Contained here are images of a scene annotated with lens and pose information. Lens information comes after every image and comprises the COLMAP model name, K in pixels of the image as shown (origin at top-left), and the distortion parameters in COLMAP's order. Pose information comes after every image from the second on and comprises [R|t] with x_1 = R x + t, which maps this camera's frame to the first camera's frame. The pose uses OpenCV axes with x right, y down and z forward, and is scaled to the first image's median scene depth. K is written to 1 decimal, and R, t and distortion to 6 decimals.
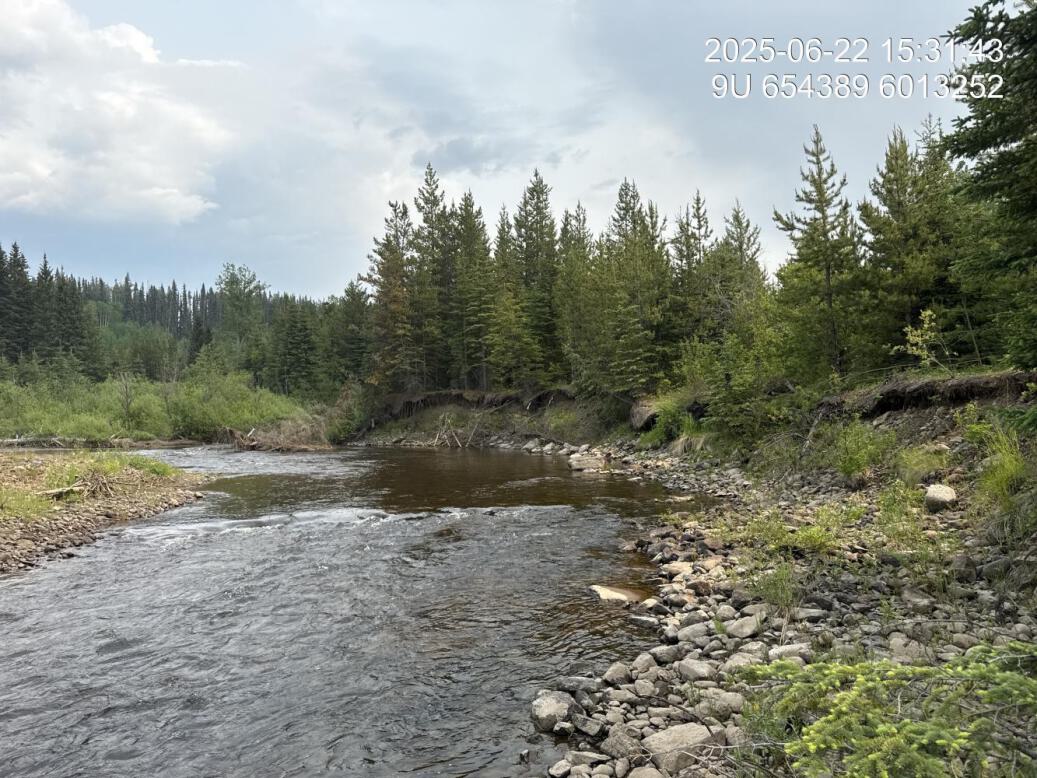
lens RADIAL K [[722.3, 0, 518.4], [0, 722.3, 389.1], [0, 0, 1]] dist [0.004620, -0.002227]
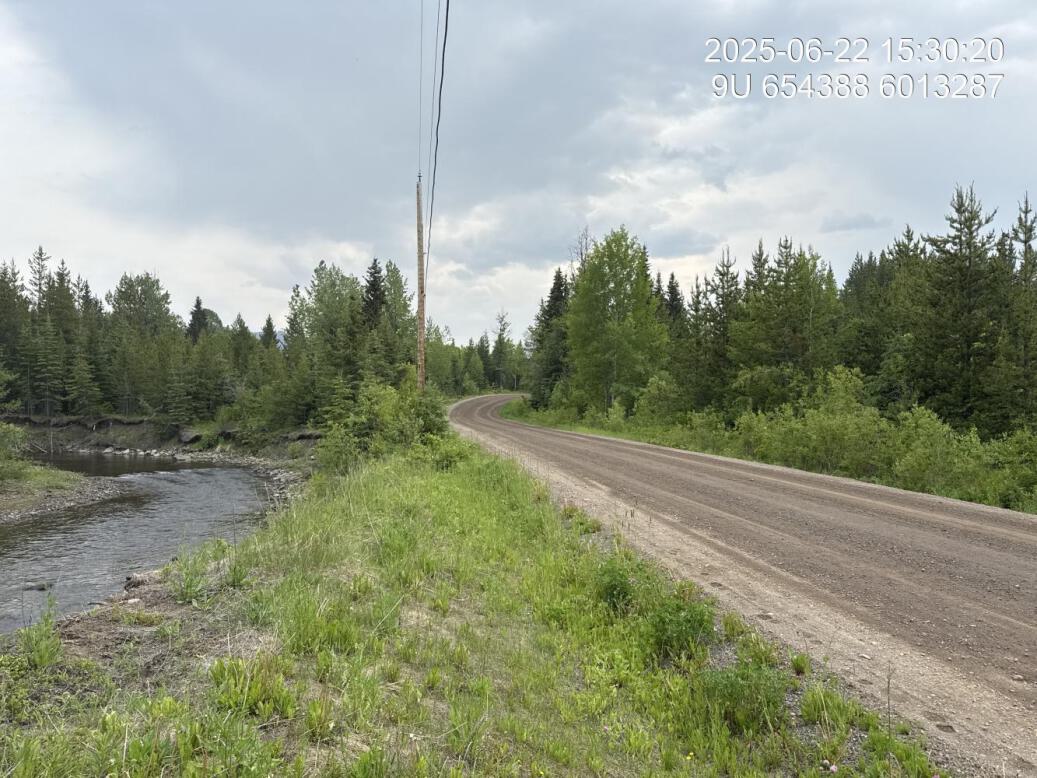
lens RADIAL K [[722.3, 0, 518.6], [0, 722.3, 388.7], [0, 0, 1]] dist [0.004620, -0.002227]
pose [[0.682180, 0.049576, 0.729501, -0.725451], [-0.045309, 0.998648, -0.025498, -0.092705], [-0.729779, -0.015659, 0.683504, -1.182381]]
